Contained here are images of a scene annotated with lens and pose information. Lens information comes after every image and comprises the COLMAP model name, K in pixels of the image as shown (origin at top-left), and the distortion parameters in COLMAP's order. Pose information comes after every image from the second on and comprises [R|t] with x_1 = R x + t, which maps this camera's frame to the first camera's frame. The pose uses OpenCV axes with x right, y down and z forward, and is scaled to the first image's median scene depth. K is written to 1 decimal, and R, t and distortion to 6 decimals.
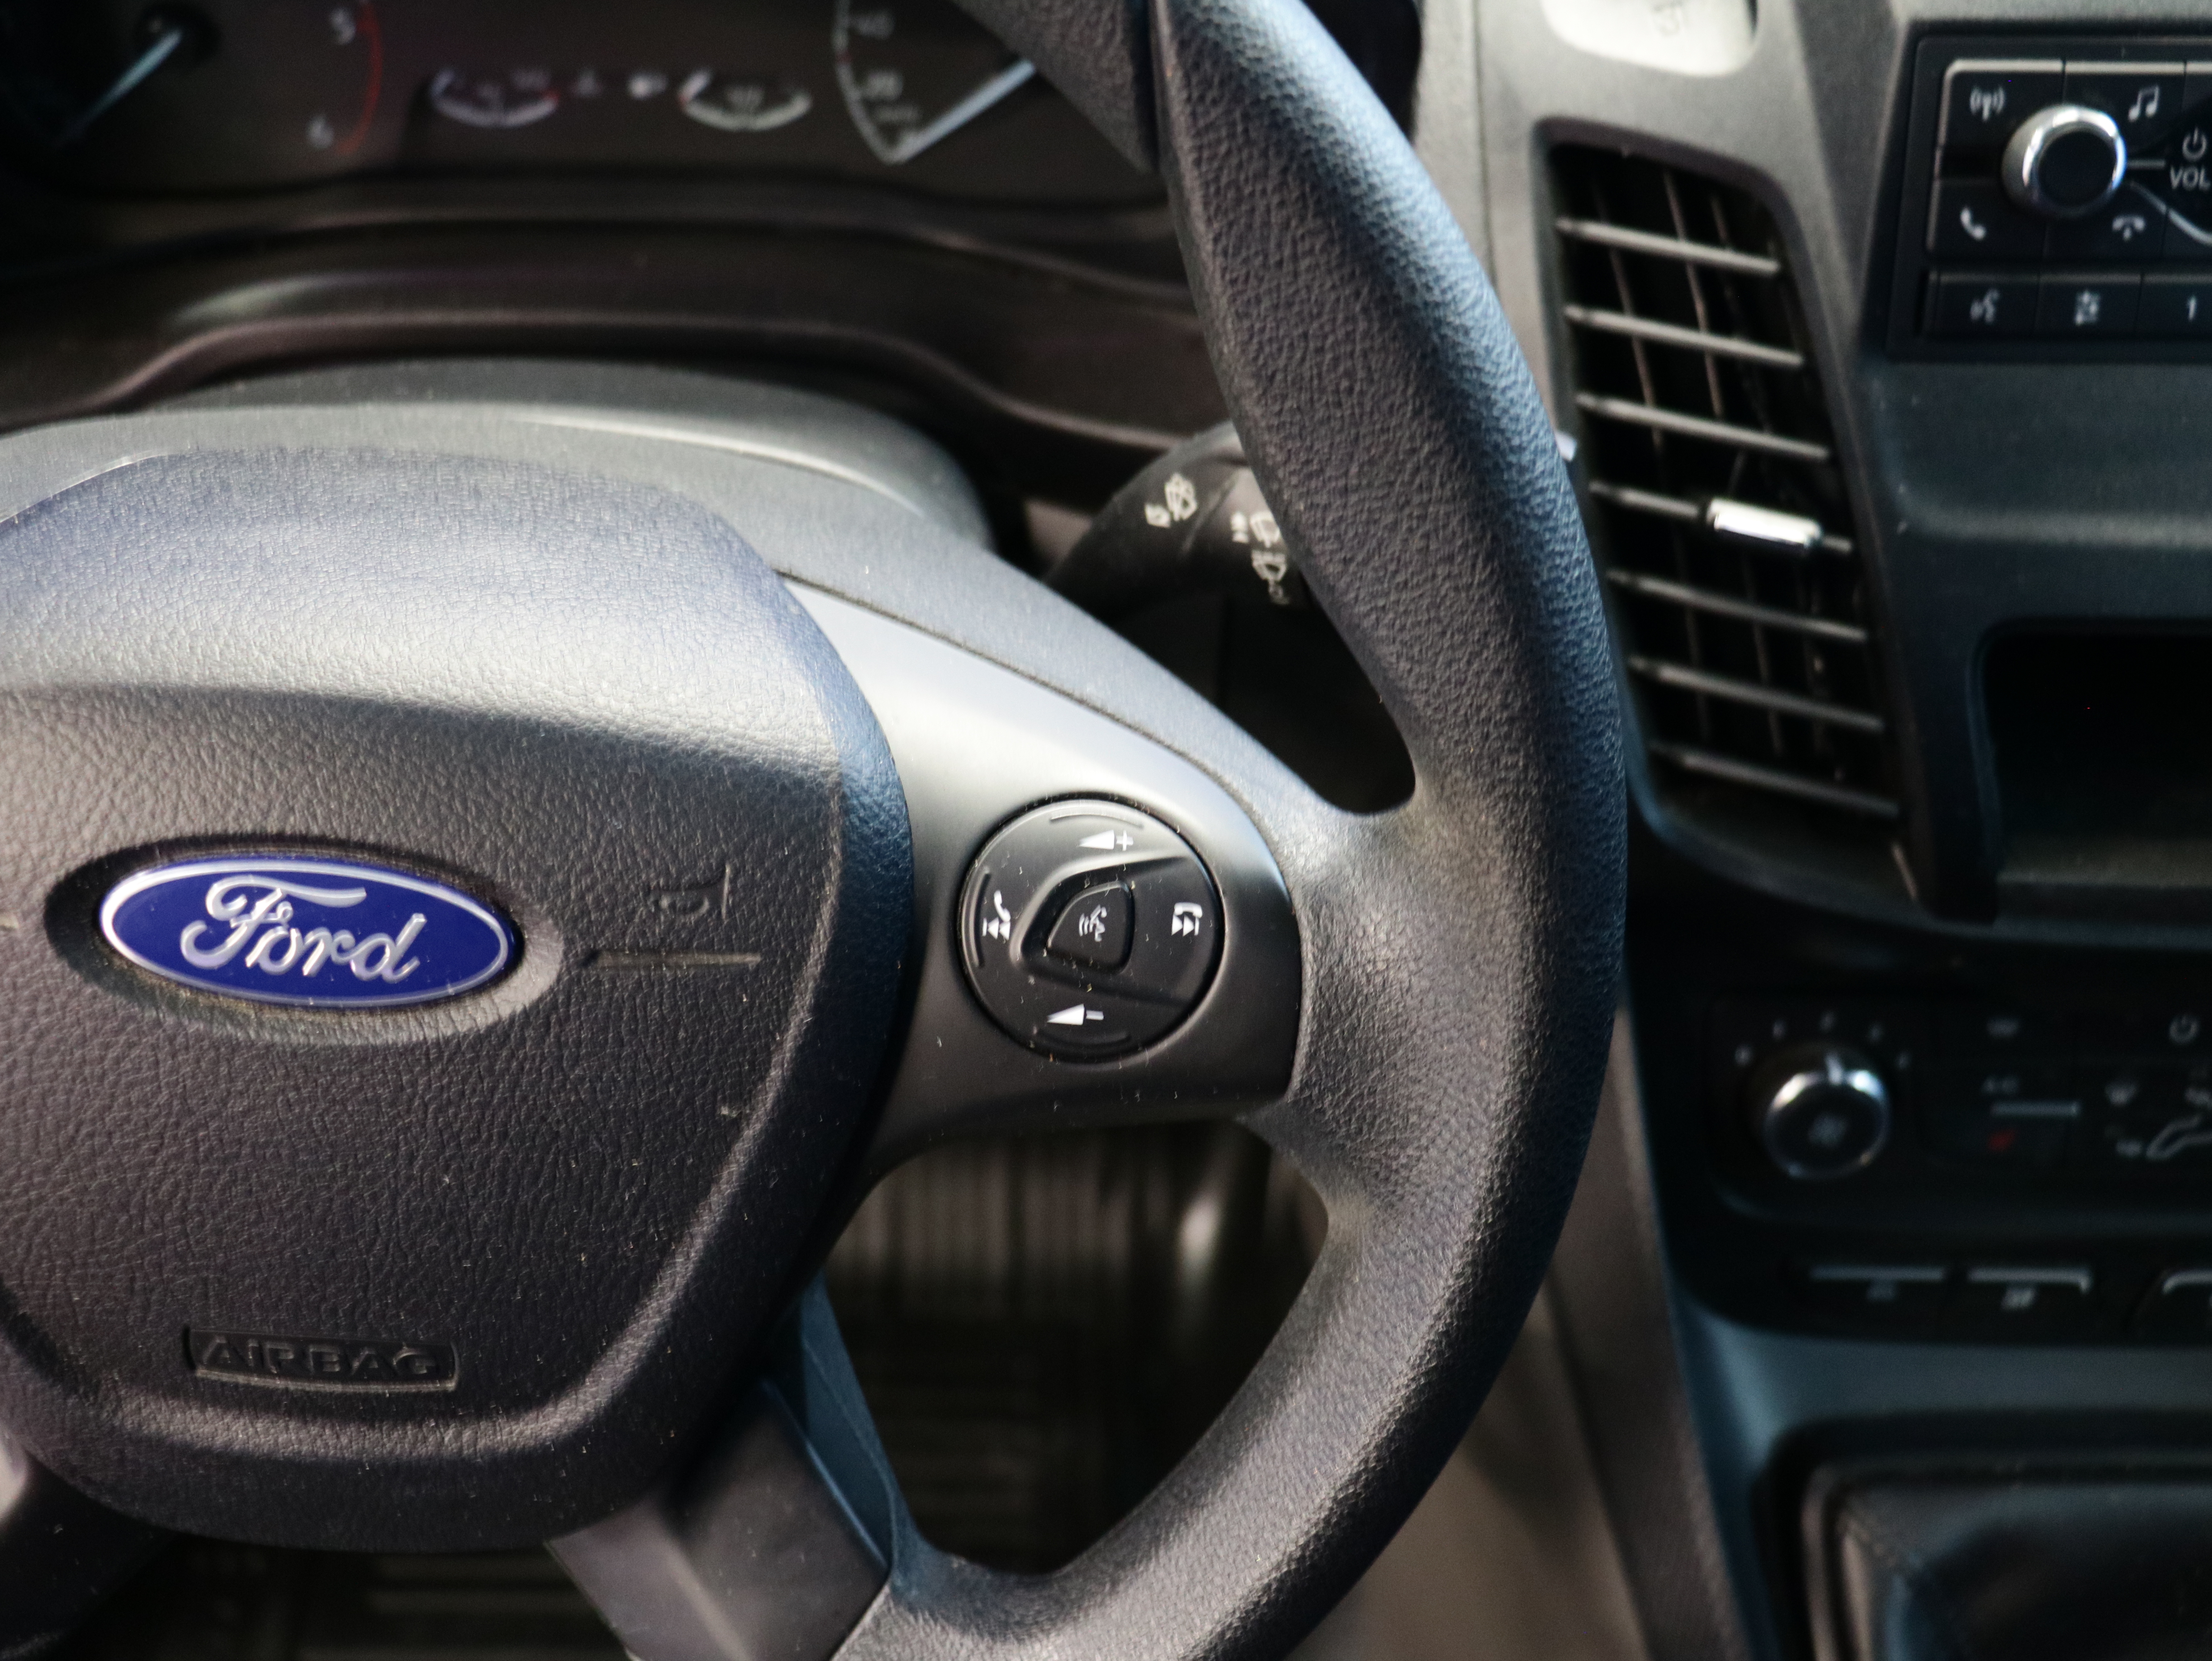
lens RADIAL K [[2569.2, 0, 1094.5], [0, 2569.2, 820.4], [0, 0, 1]] dist [0.004876, 0.000000]
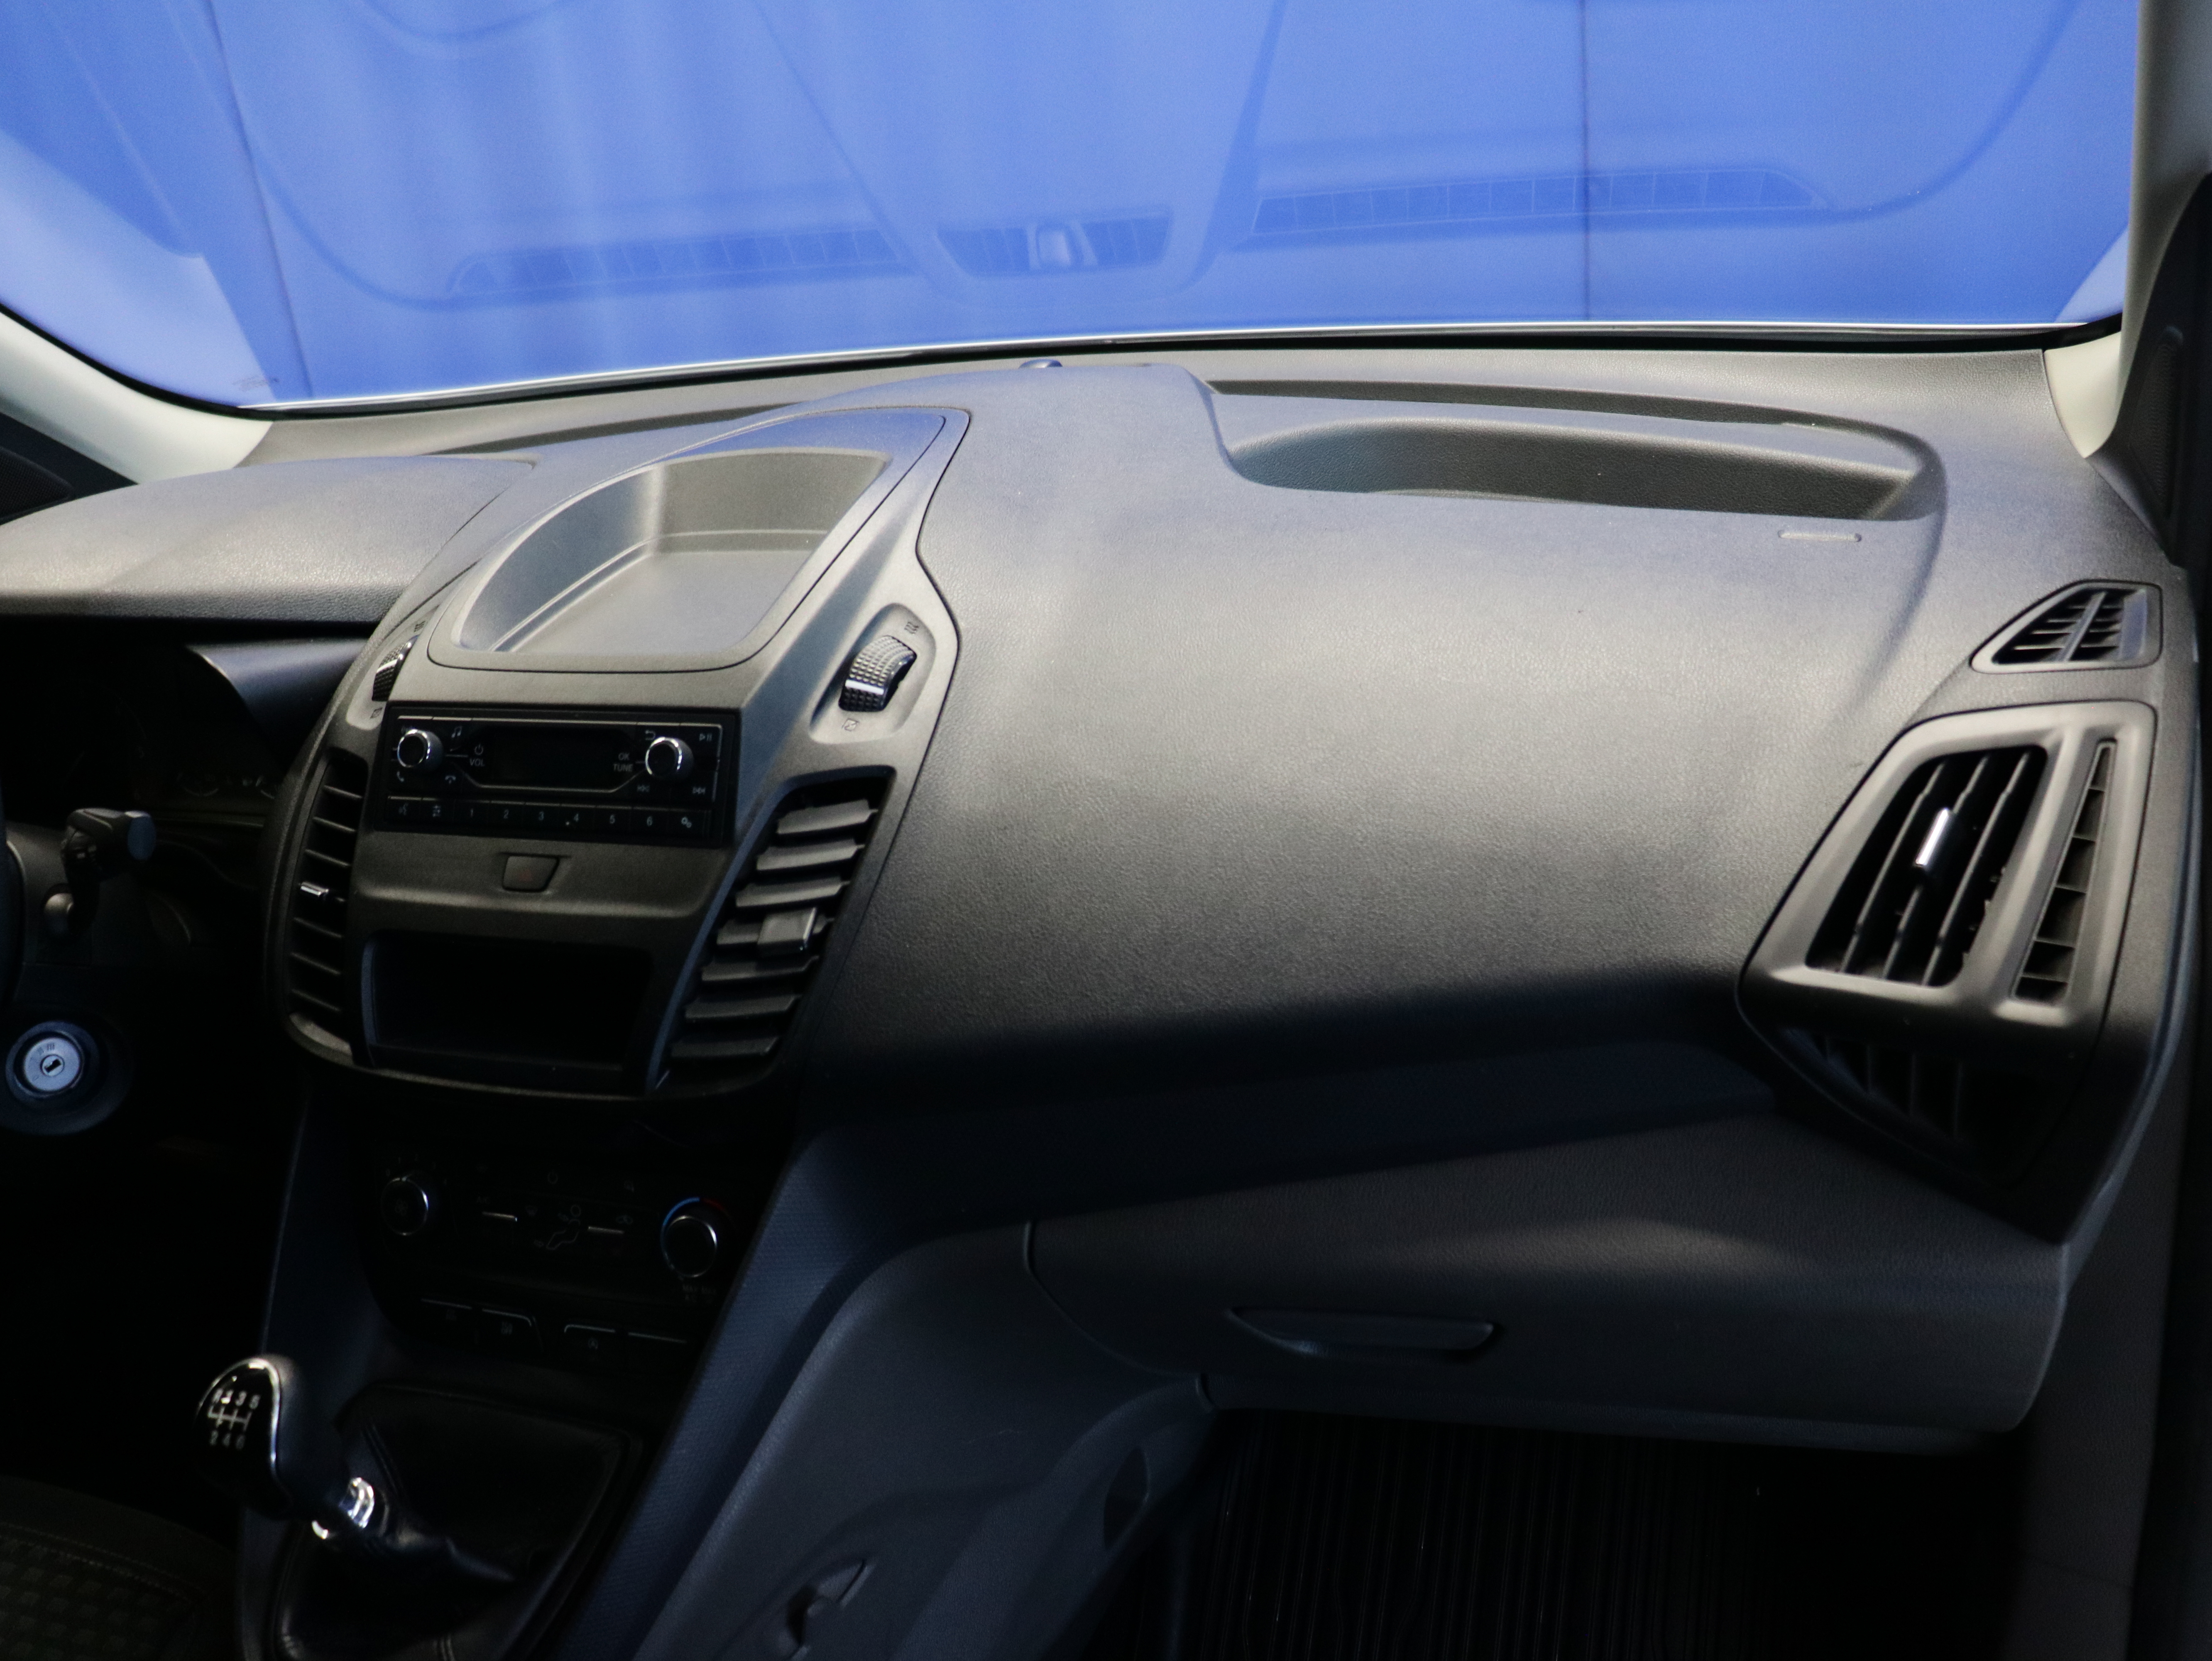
lens RADIAL K [[2057.4, 0, 1093.3], [0, 2057.4, 841.0], [0, 0, 1]] dist [0.008835, 0.000000]
pose [[0.919439, 0.031191, -0.391994, 2.007986], [-0.190947, 0.906849, -0.375718, 0.514176], [0.343760, 0.420300, 0.839748, -0.483547]]
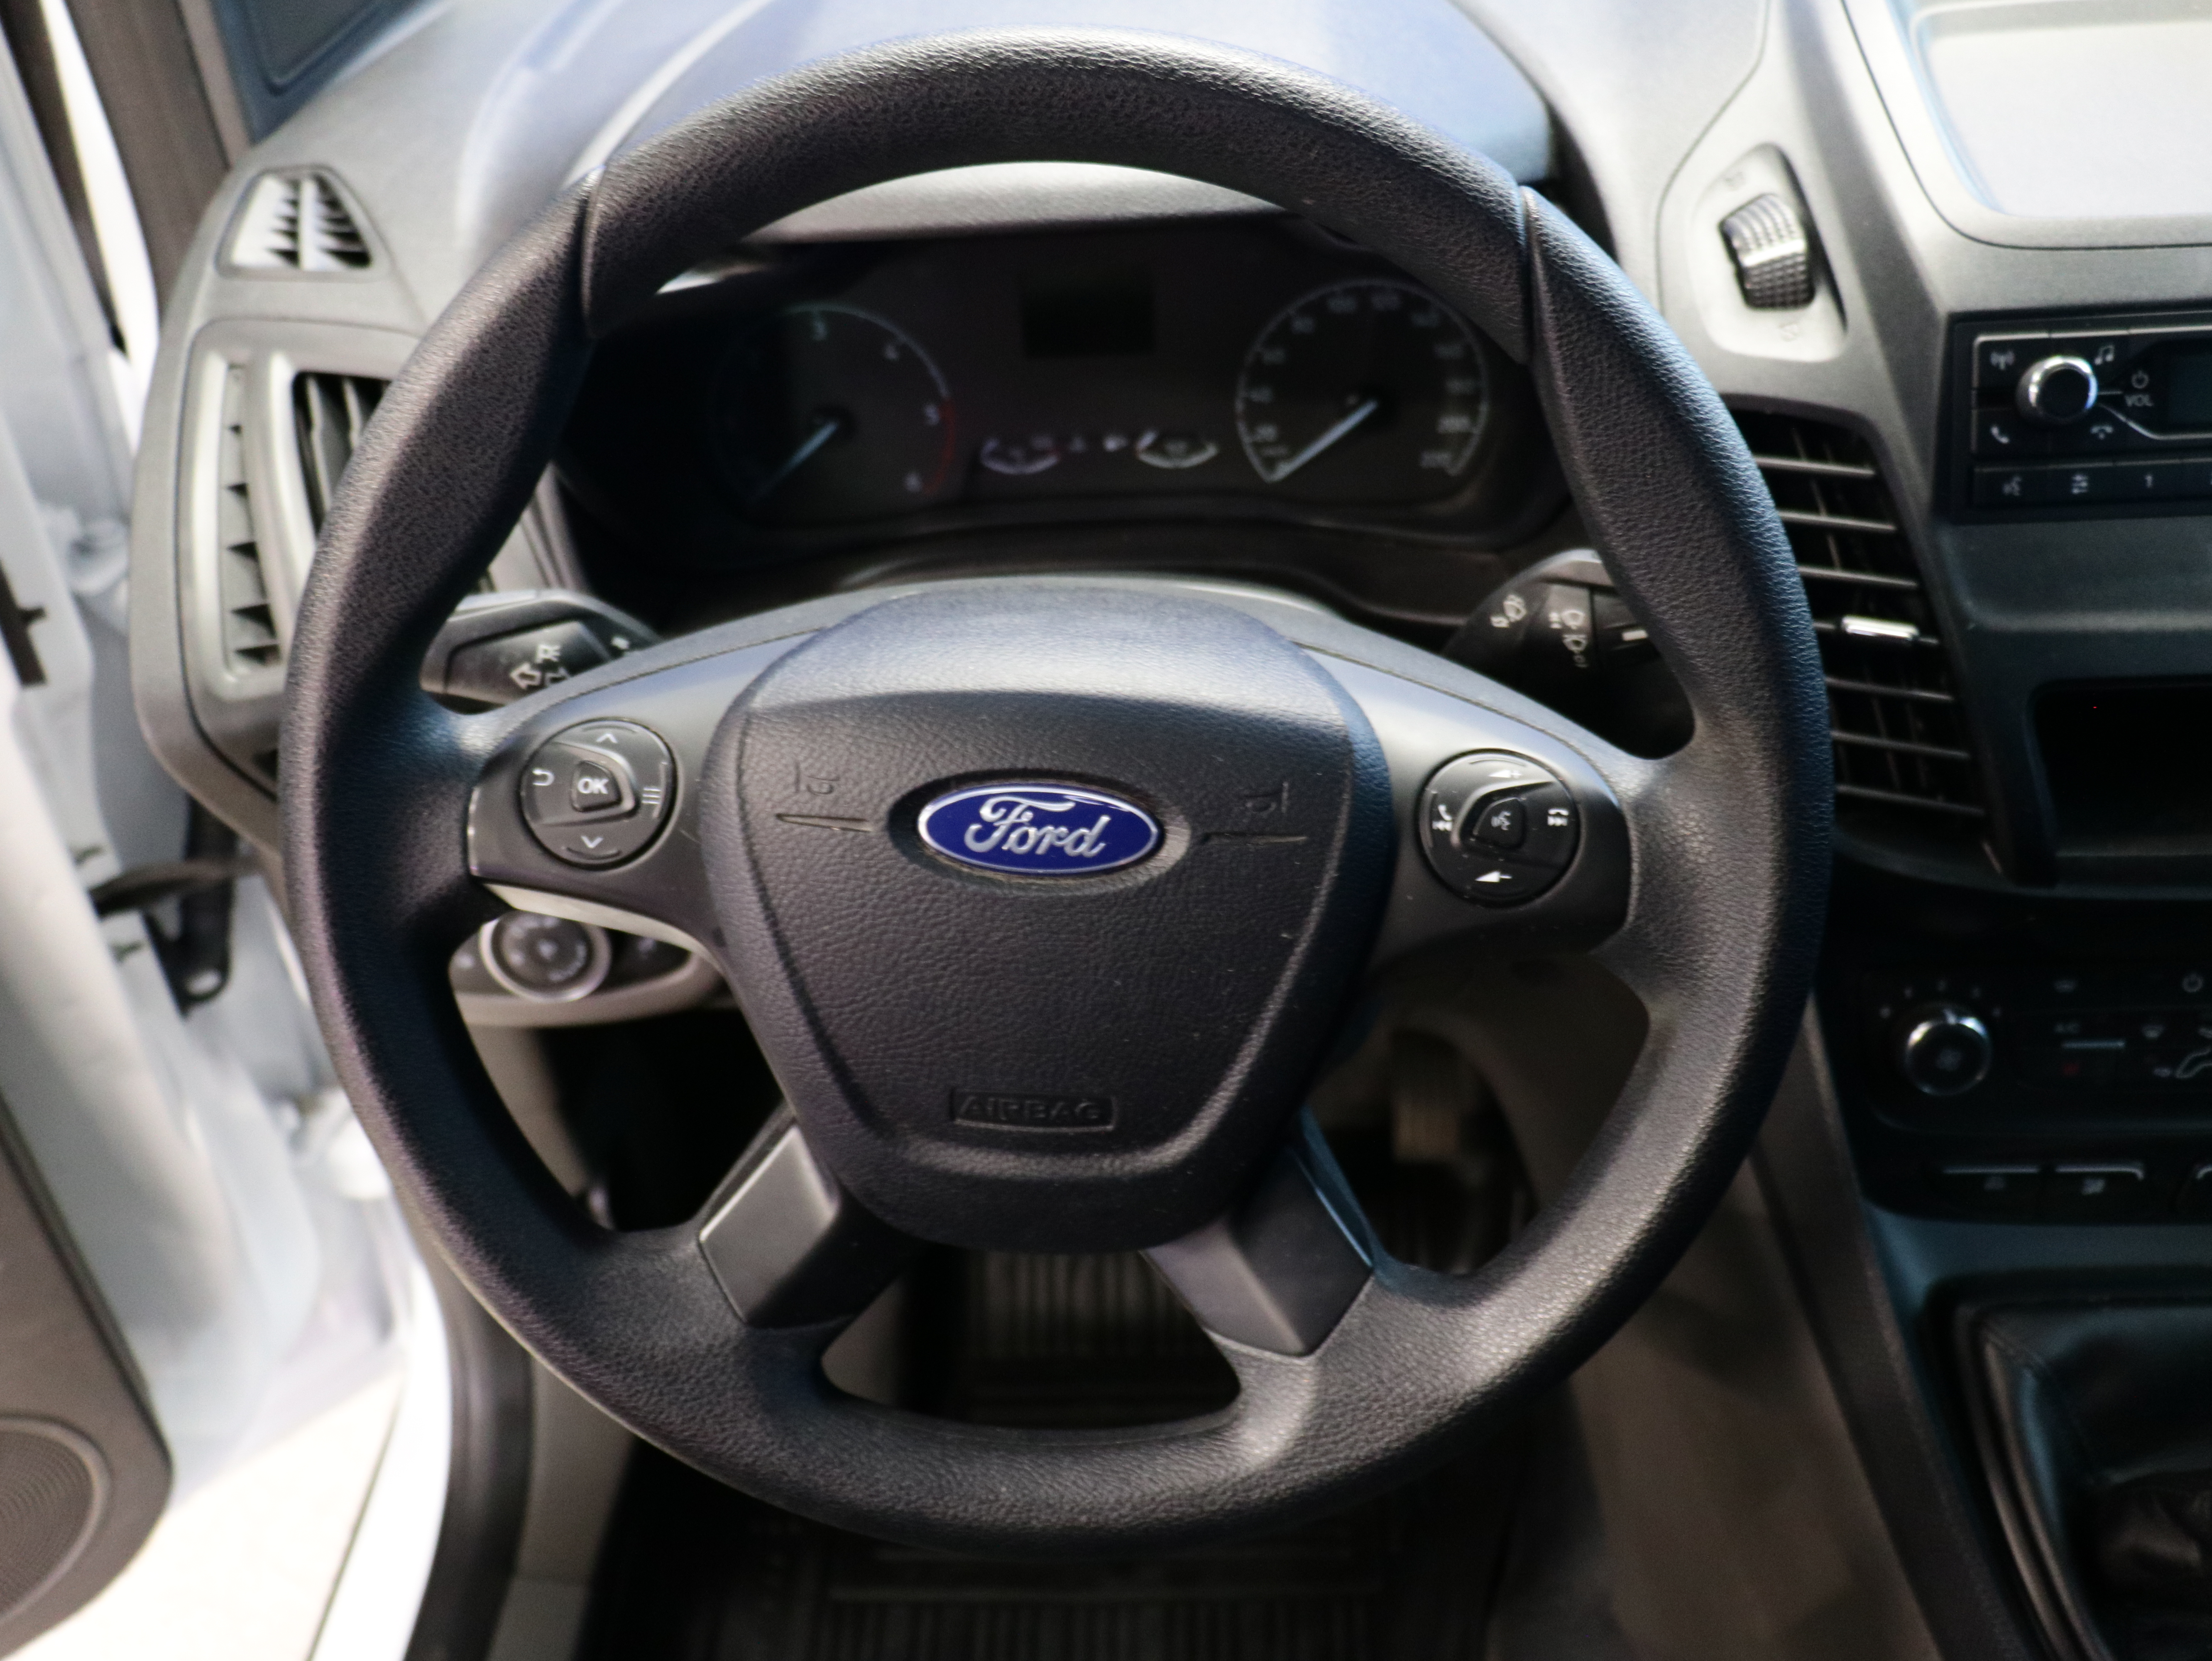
lens RADIAL K [[1940.8, 0, 1105.4], [0, 1940.8, 825.5], [0, 0, 1]] dist [-0.033104, 0.054603]
pose [[0.995211, -0.037508, -0.090271, -0.125519], [0.023027, 0.987424, -0.156410, 0.206689], [0.095002, 0.153583, 0.983558, -0.215693]]
